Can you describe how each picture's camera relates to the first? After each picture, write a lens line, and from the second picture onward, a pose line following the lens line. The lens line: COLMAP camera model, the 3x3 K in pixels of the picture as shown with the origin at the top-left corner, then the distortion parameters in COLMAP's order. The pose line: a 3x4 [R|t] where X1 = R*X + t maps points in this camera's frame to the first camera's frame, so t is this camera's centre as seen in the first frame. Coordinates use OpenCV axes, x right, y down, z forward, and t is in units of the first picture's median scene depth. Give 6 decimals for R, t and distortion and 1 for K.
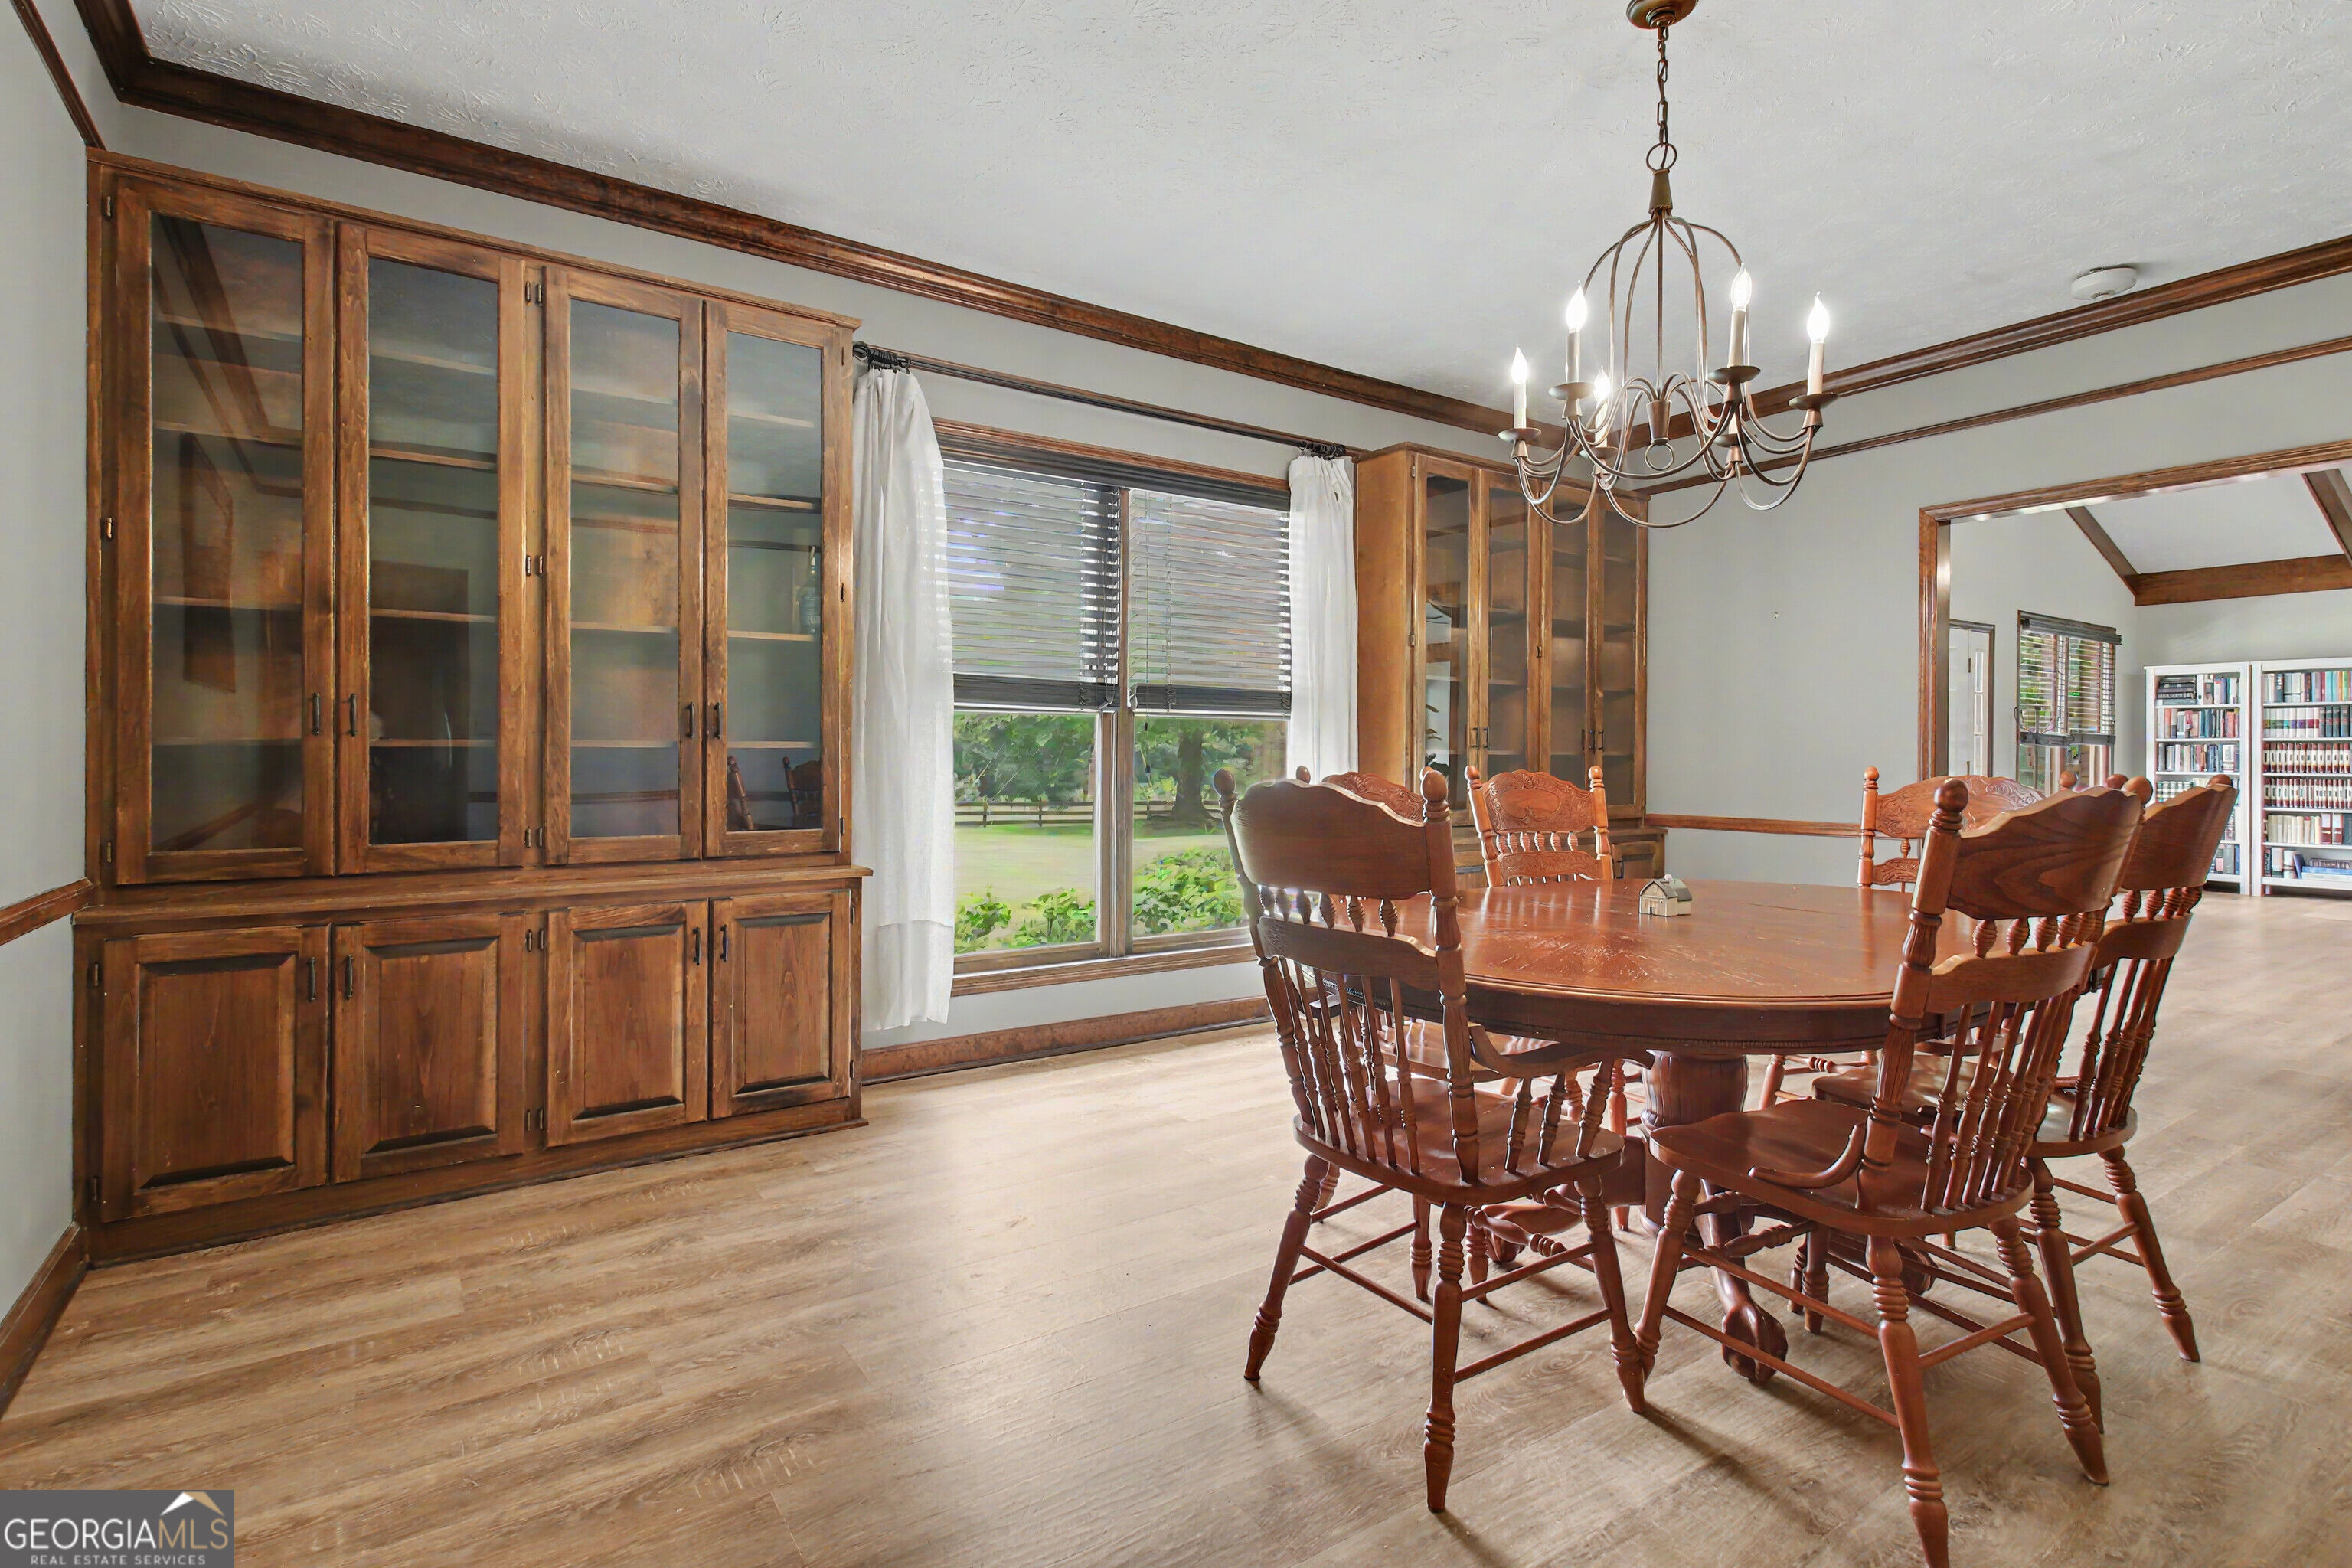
lens RADIAL K [[1148.9, 0, 1177.7], [0, 1148.9, 770.7], [0, 0, 1]] dist [0.004877, 0.000120]
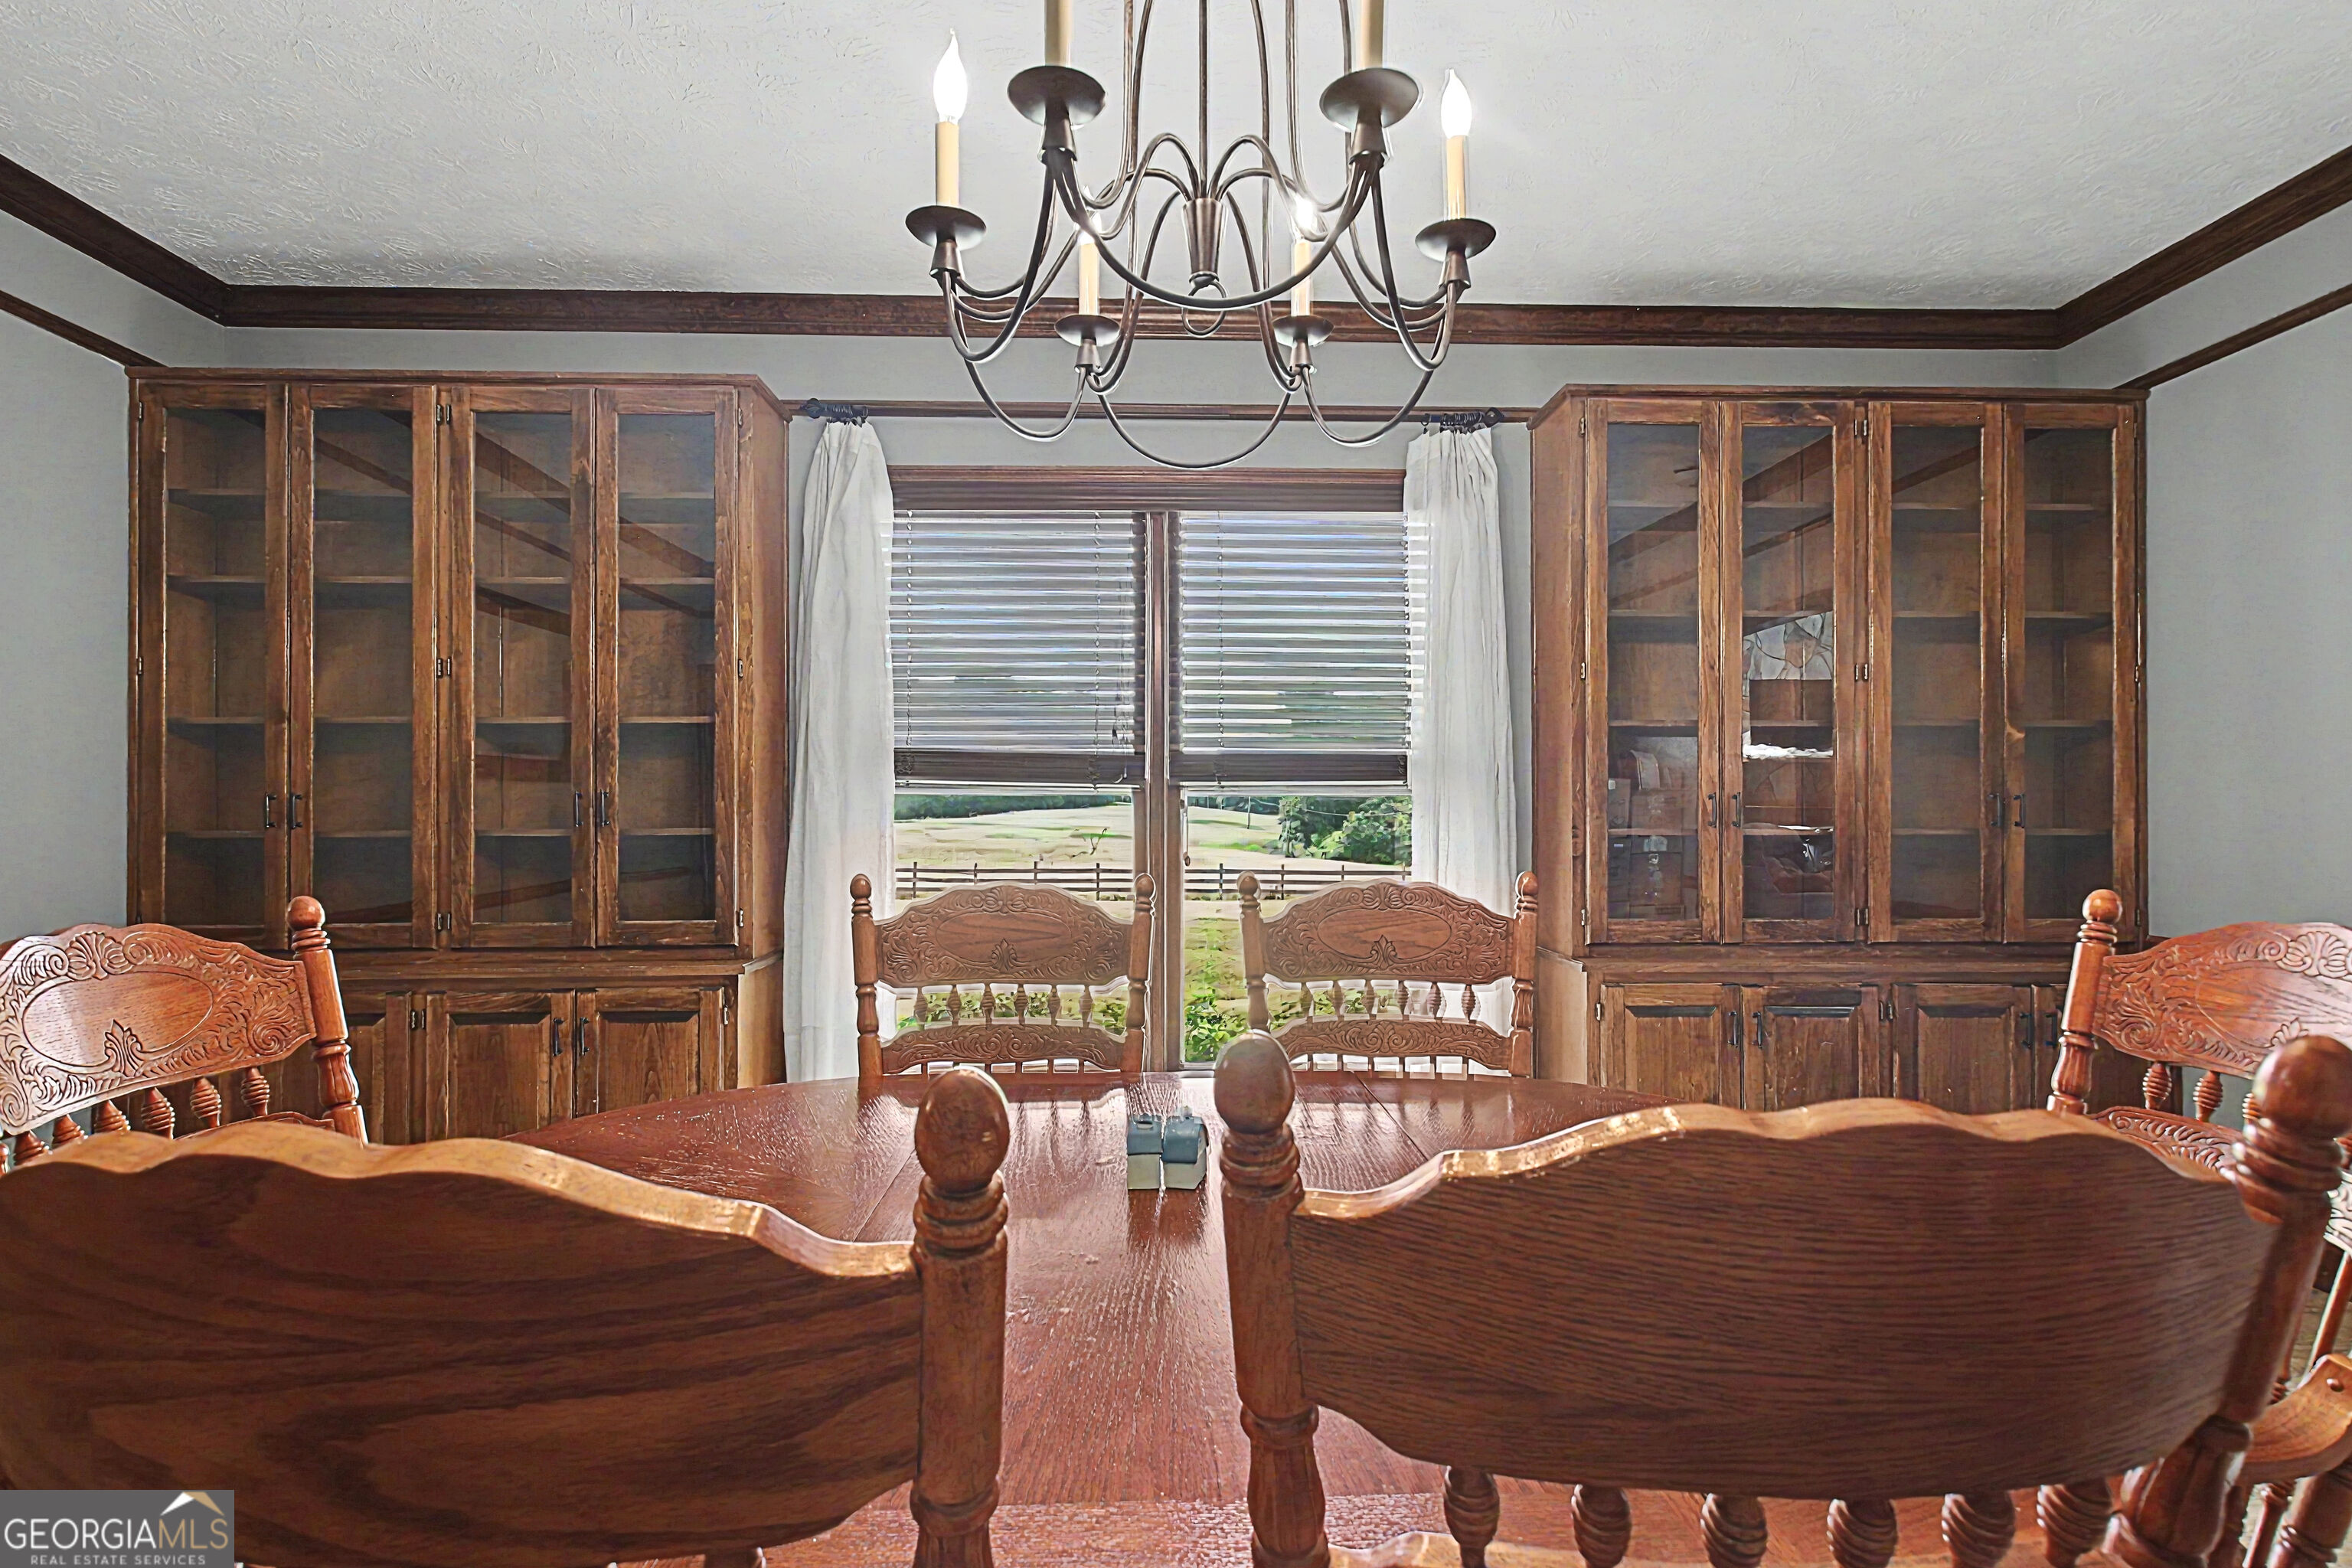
lens RADIAL K [[1165.9, 0, 1144.9], [0, 1165.9, 829.0], [0, 0, 1]] dist [0.005694, 0.000355]
pose [[0.841829, -0.003993, -0.539730, 0.530466], [-0.002211, 0.999939, -0.010847, -0.016283], [0.539740, 0.010324, 0.841768, 0.402923]]
